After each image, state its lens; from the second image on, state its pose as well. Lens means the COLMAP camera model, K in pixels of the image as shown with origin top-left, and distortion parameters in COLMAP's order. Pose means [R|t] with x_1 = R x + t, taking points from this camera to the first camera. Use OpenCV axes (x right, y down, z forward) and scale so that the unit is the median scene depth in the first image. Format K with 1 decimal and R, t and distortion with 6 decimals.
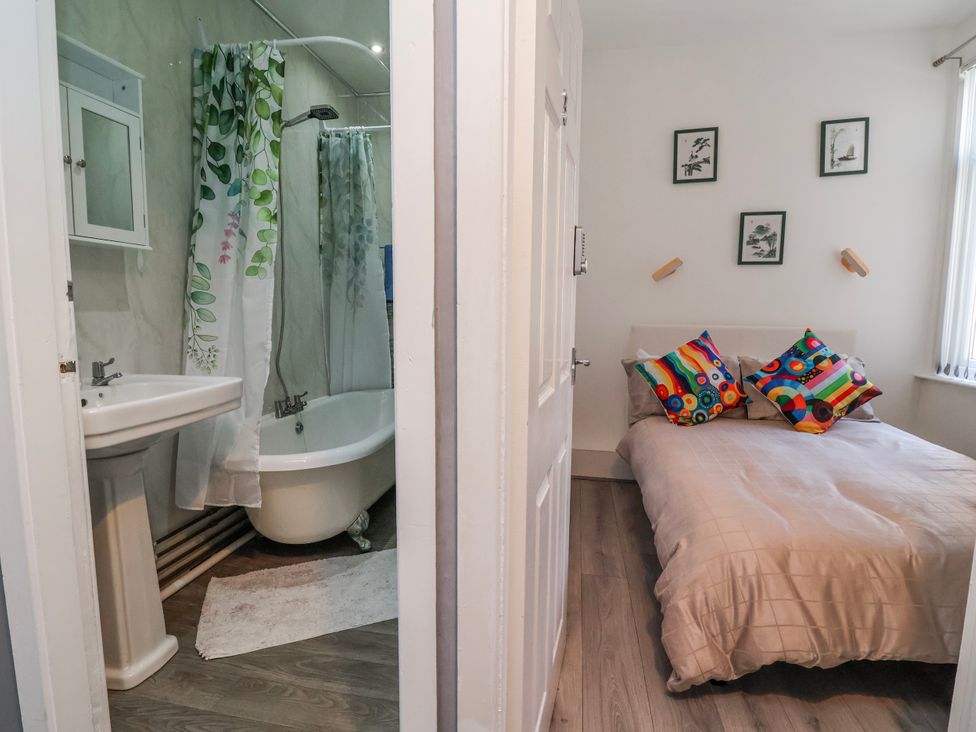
lens RADIAL K [[510.1, 0, 487.1], [0, 510.1, 364.8], [0, 0, 1]] dist [0.000771, -0.014210]
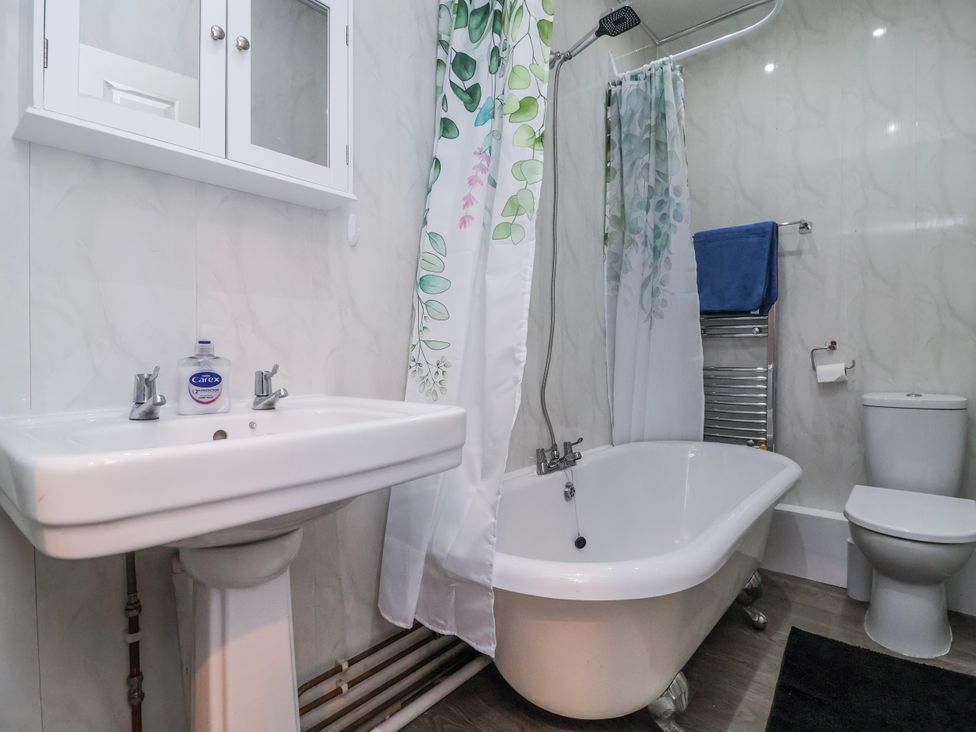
lens RADIAL K [[510.1, 0, 487.1], [0, 510.1, 364.8], [0, 0, 1]] dist [0.000771, -0.014210]
pose [[0.867987, 0.001280, -0.496585, -0.172858], [-0.044835, 0.996115, -0.075800, 0.017283], [0.494559, 0.088058, 0.864672, 0.470669]]
